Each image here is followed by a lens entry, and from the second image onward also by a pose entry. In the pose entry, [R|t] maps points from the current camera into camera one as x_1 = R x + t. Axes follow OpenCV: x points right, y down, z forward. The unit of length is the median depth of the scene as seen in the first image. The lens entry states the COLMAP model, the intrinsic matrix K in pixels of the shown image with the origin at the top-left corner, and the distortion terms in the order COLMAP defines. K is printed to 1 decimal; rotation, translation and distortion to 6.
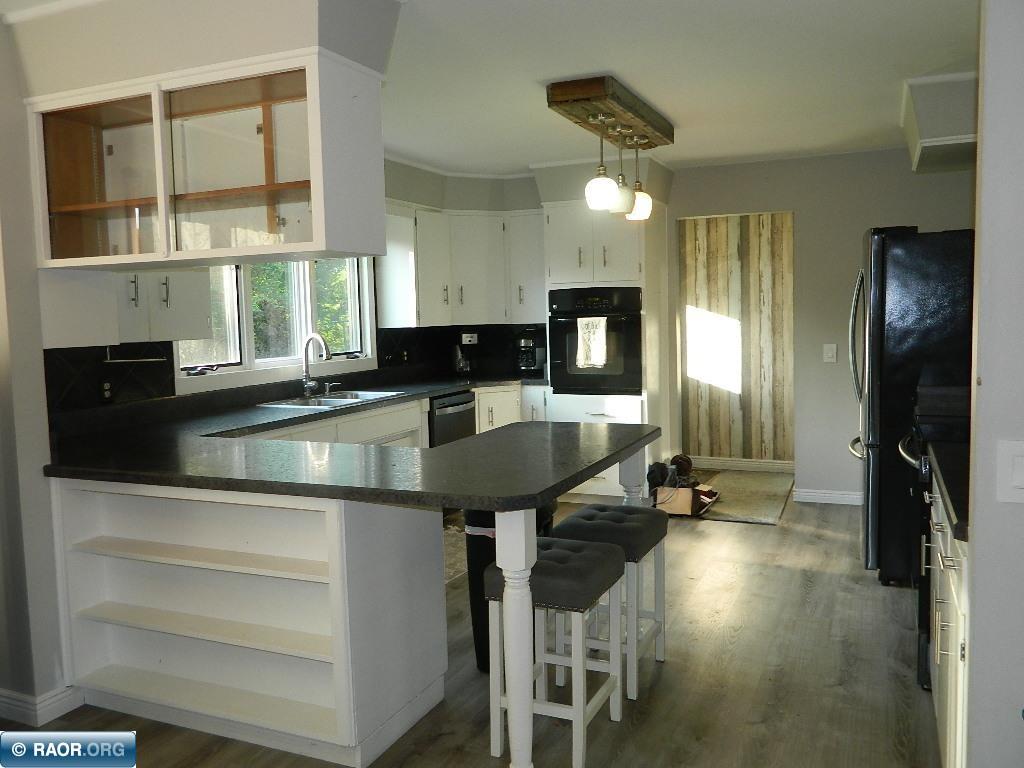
lens RADIAL K [[849.2, 0, 511.8], [0, 849.2, 384.9], [0, 0, 1]] dist [-0.001561, 0.003082]
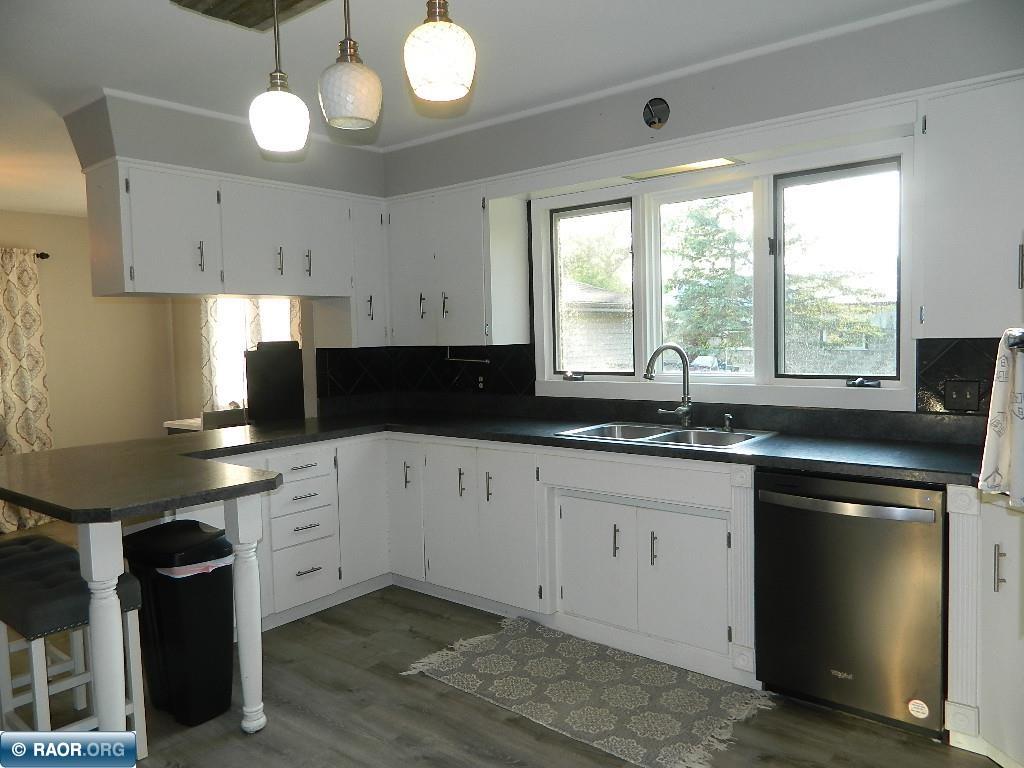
lens RADIAL K [[751.0, 0, 512.1], [0, 751.0, 383.7], [0, 0, 1]] dist [0.009177, 0.001896]
pose [[-0.275988, 0.104911, -0.955418, 0.491938], [-0.044567, 0.991559, 0.121754, -0.111373], [0.960127, 0.076183, -0.268983, 1.166121]]
